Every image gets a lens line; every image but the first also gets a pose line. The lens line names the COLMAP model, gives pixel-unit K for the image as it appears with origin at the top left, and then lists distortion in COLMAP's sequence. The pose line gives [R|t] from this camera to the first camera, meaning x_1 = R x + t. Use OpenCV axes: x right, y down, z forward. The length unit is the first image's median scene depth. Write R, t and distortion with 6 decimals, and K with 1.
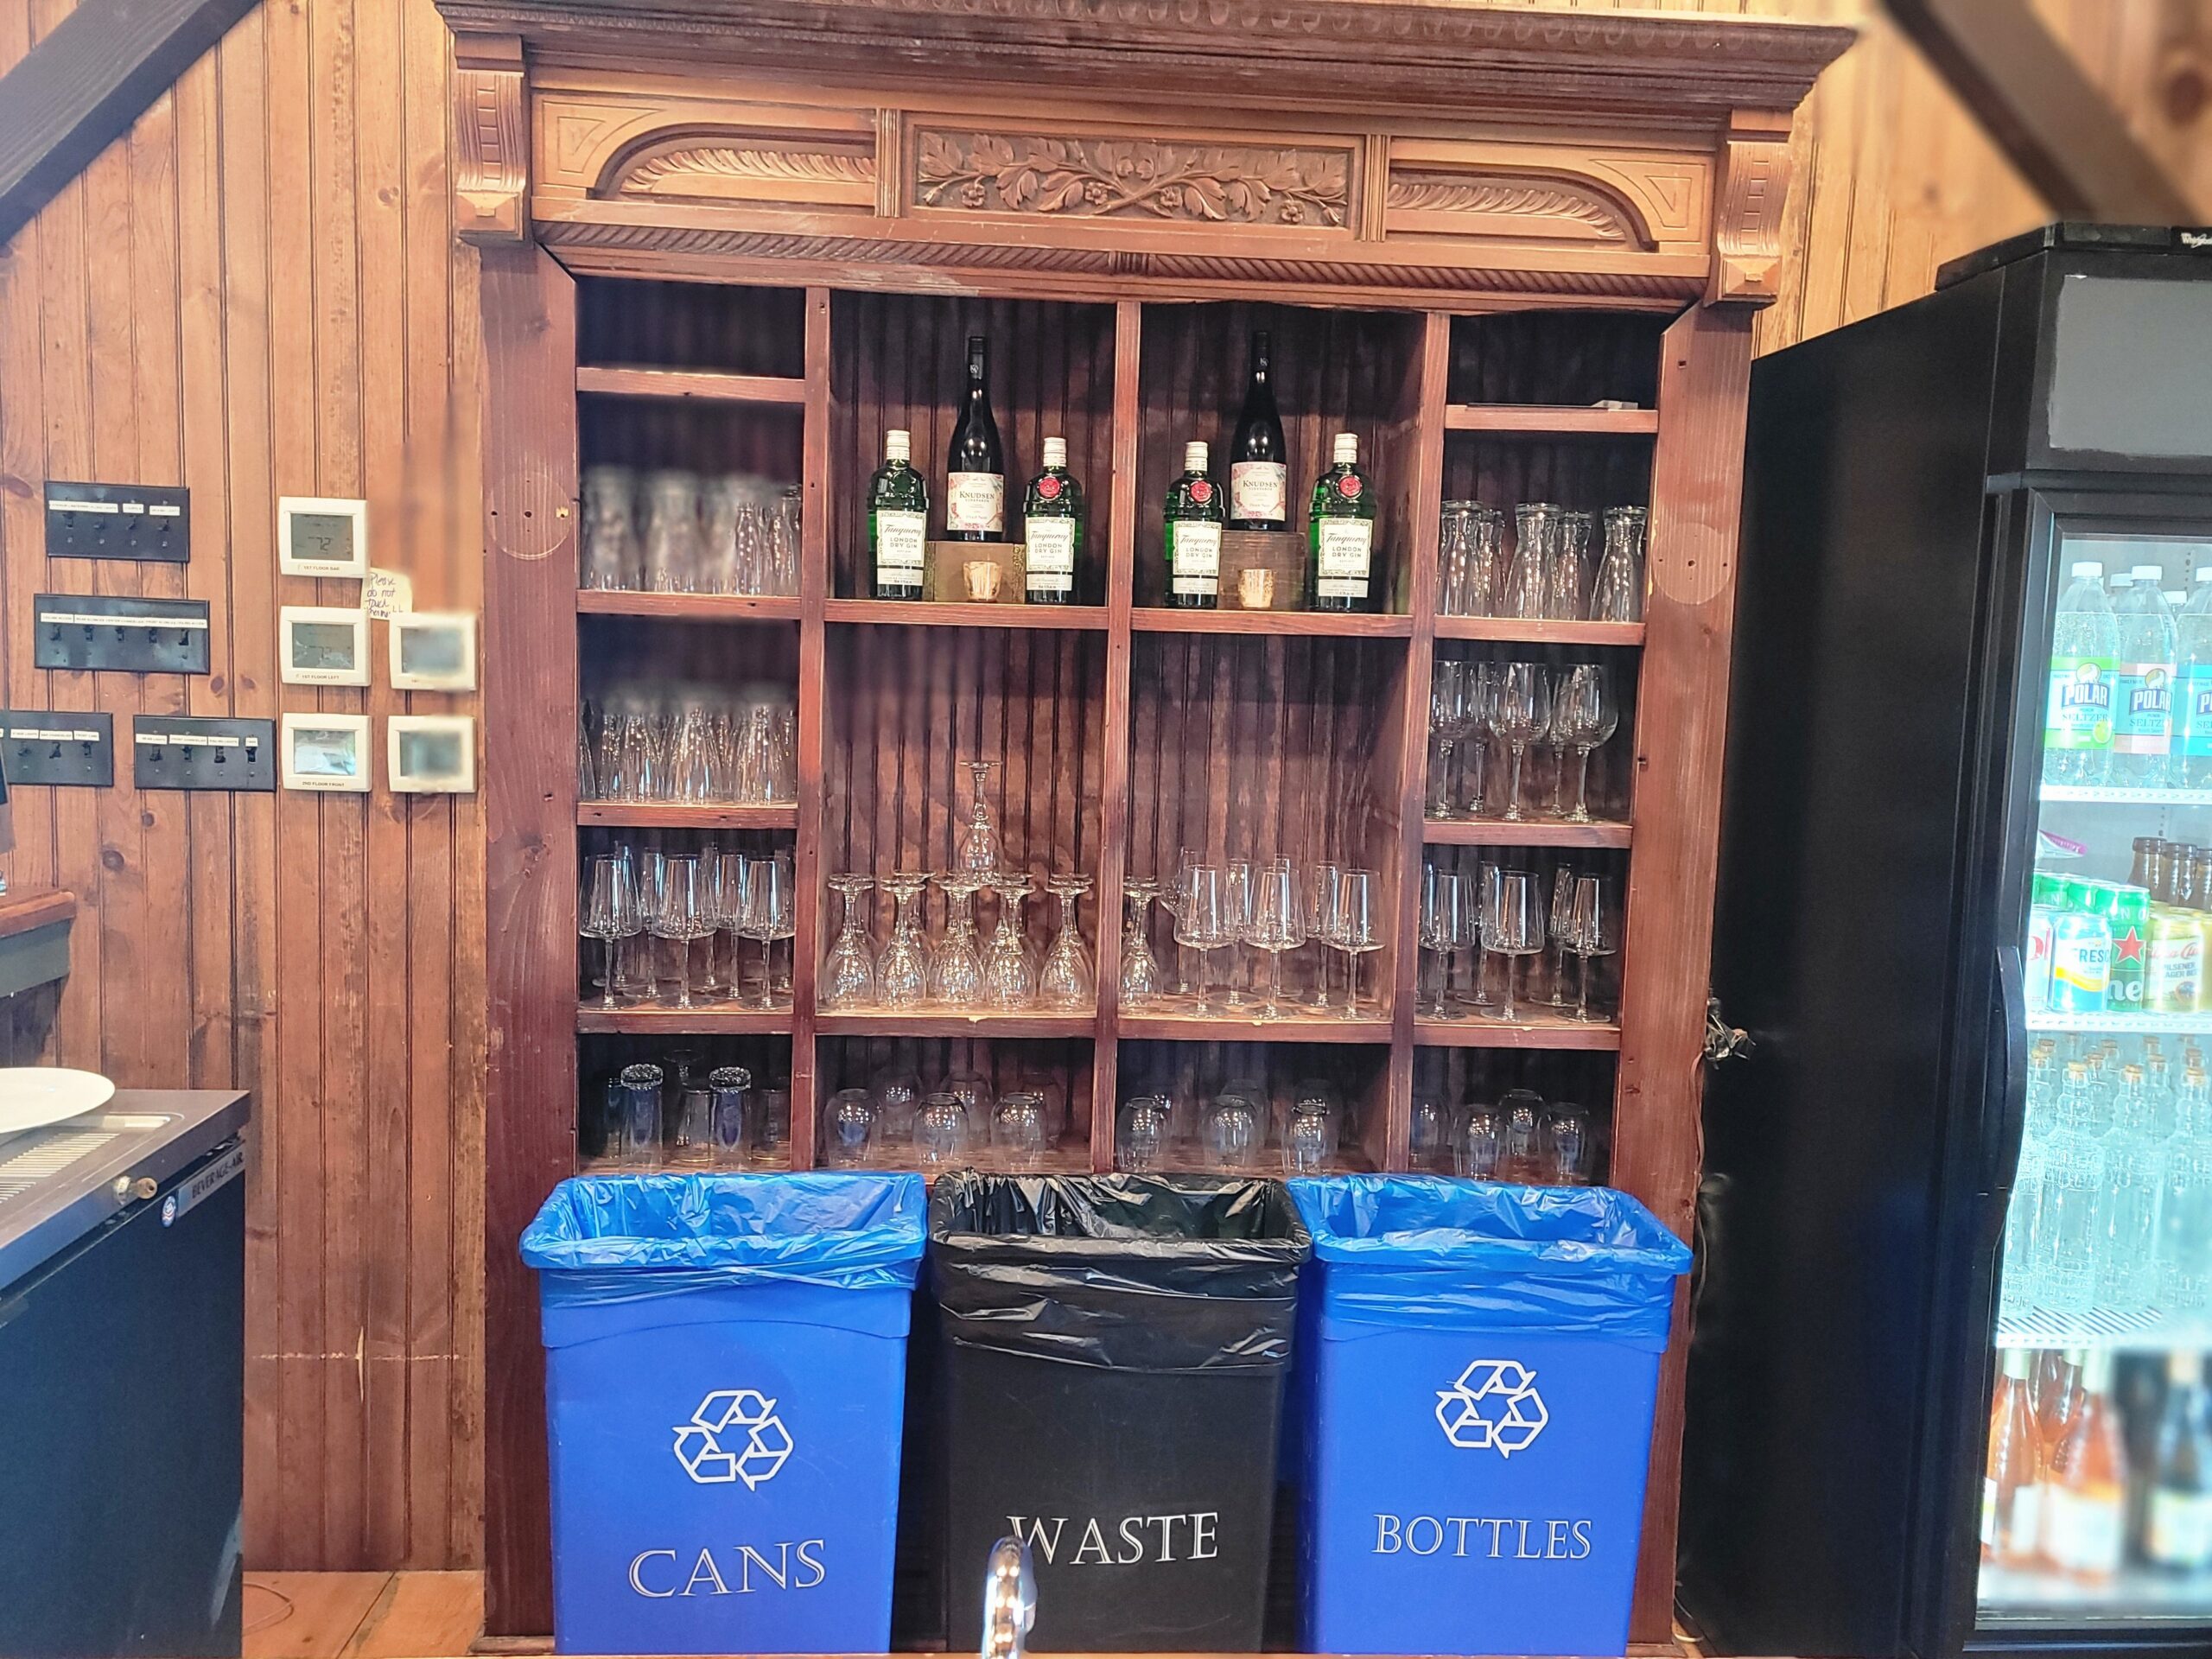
lens RADIAL K [[1698.0, 0, 1071.9], [0, 1698.0, 819.2], [0, 0, 1]] dist [0.058441, -0.034760]
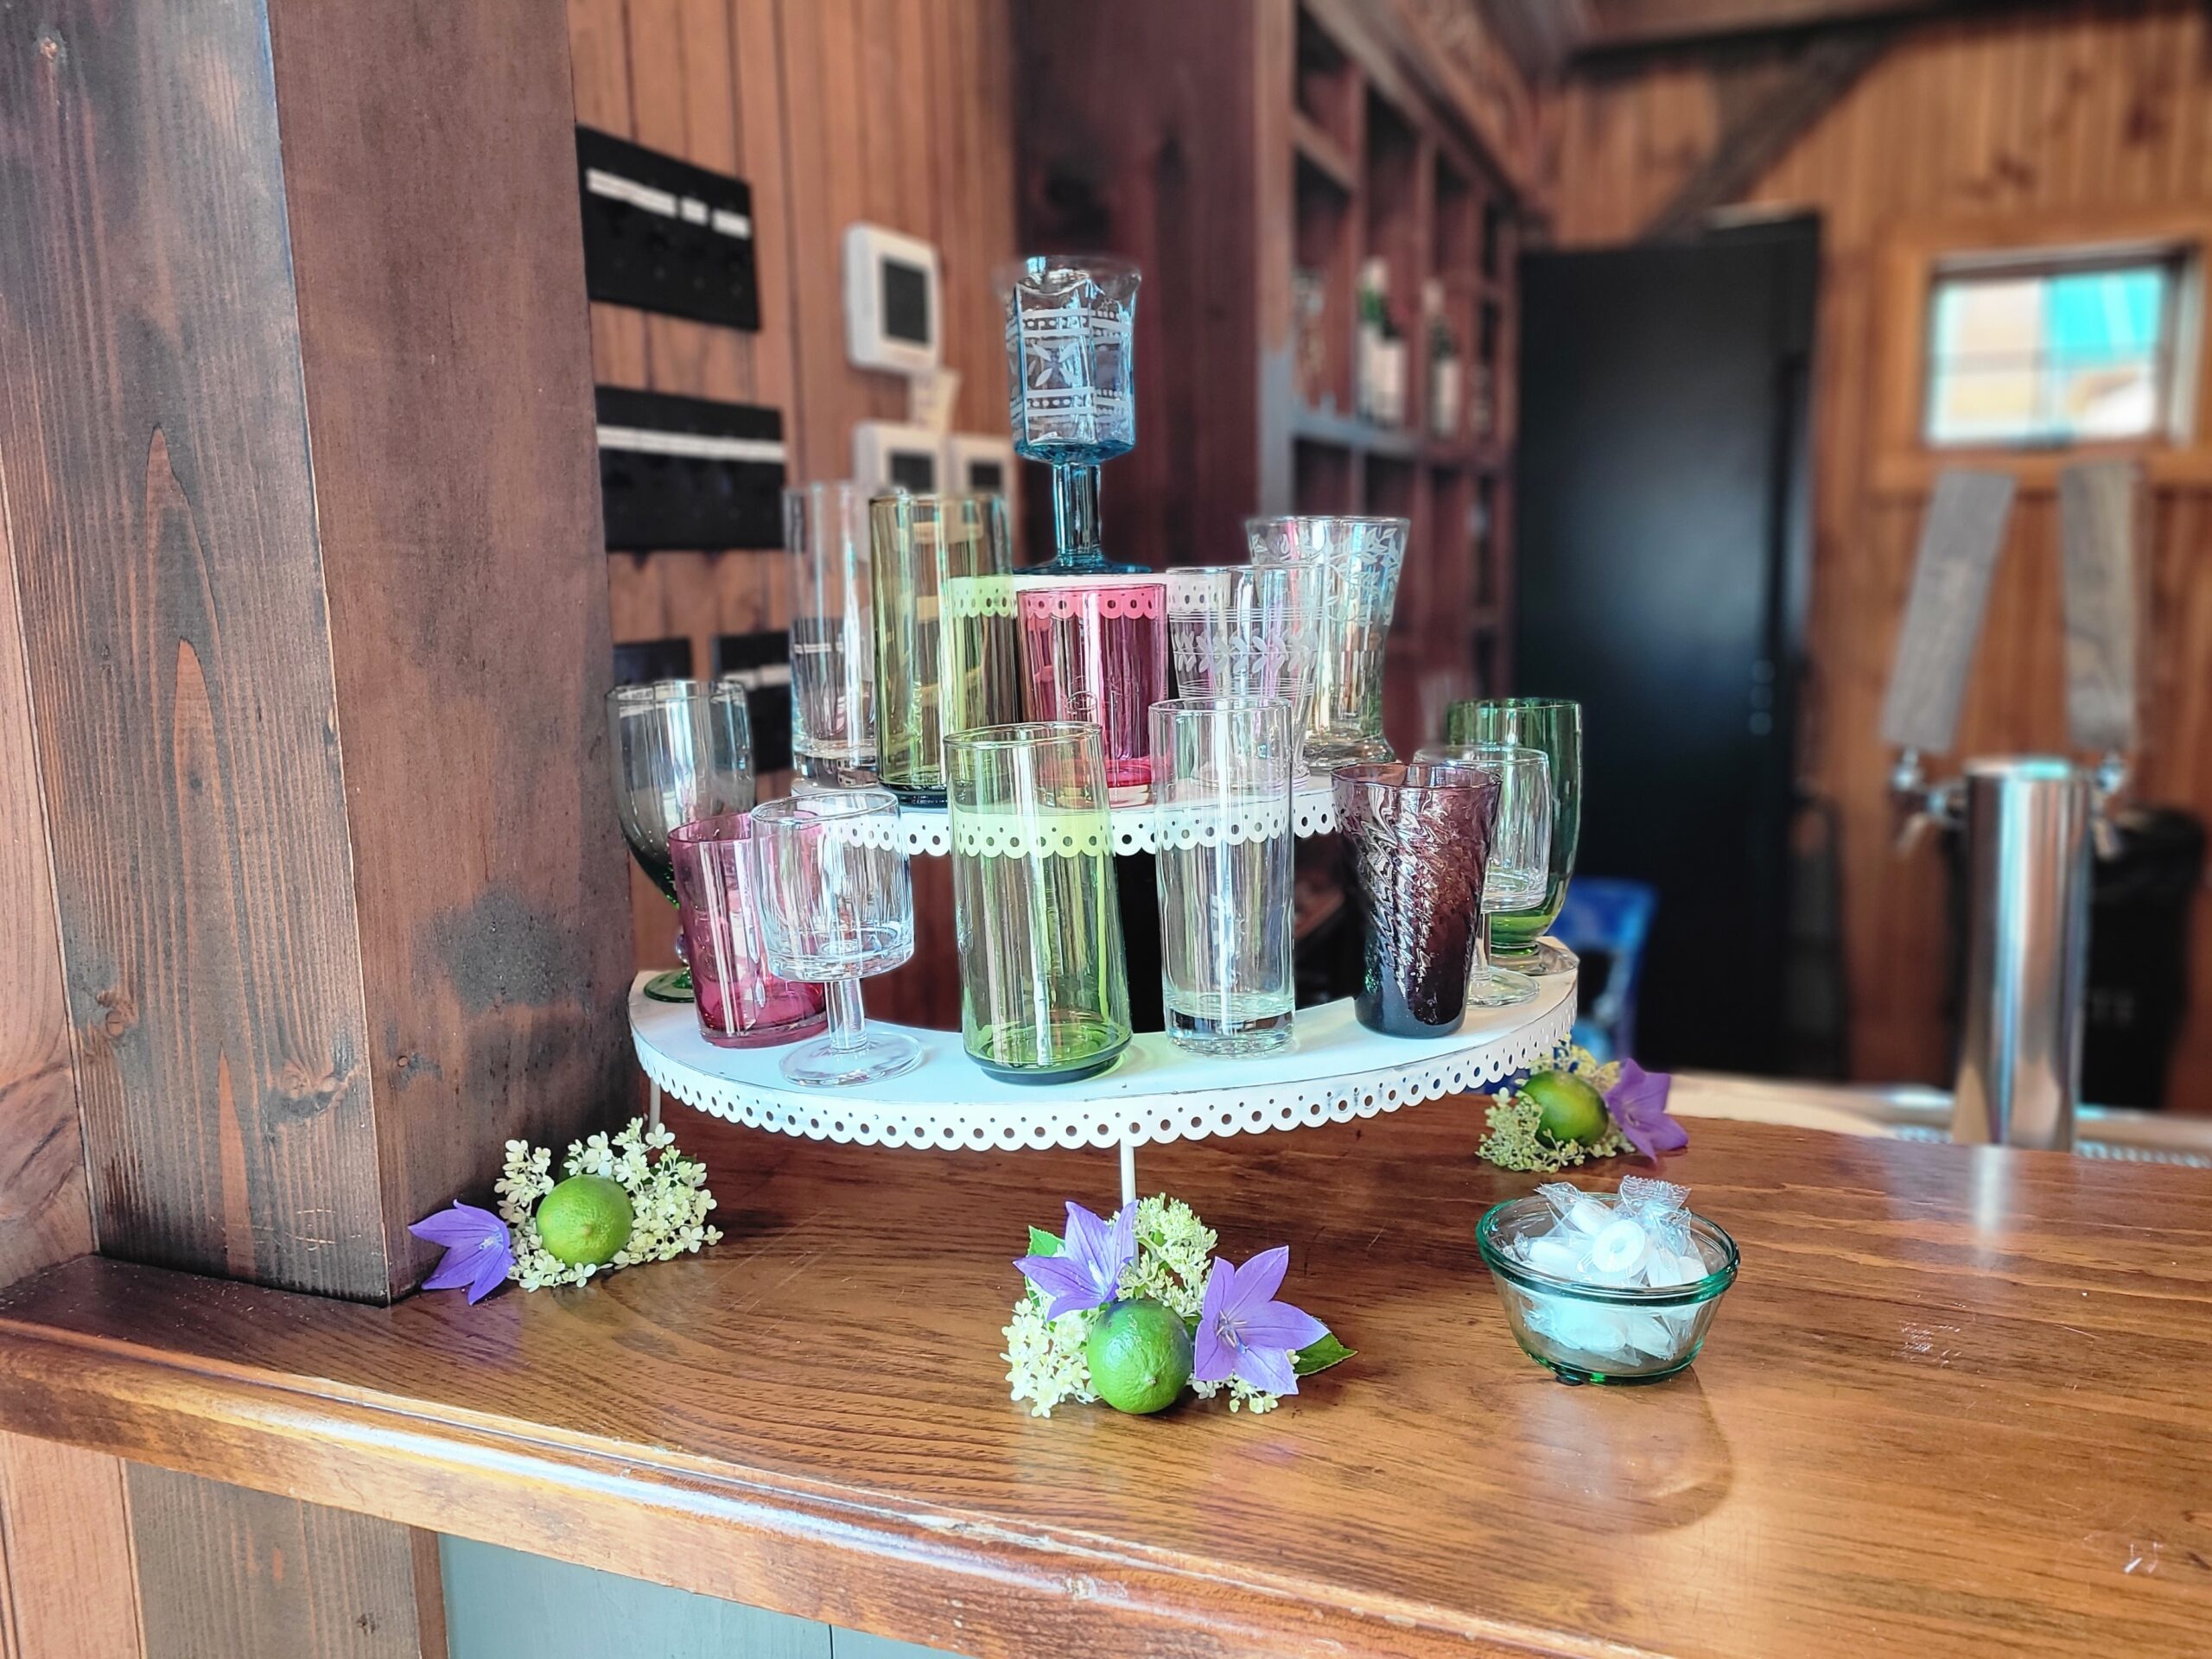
lens RADIAL K [[1706.1, 0, 1136.7], [0, 1706.1, 799.3], [0, 0, 1]] dist [0.050735, -0.041080]
pose [[0.384944, -0.181395, 0.904939, -0.982972], [0.113880, 0.982338, 0.148468, -0.076768], [-0.915887, 0.045903, 0.398802, 0.714157]]
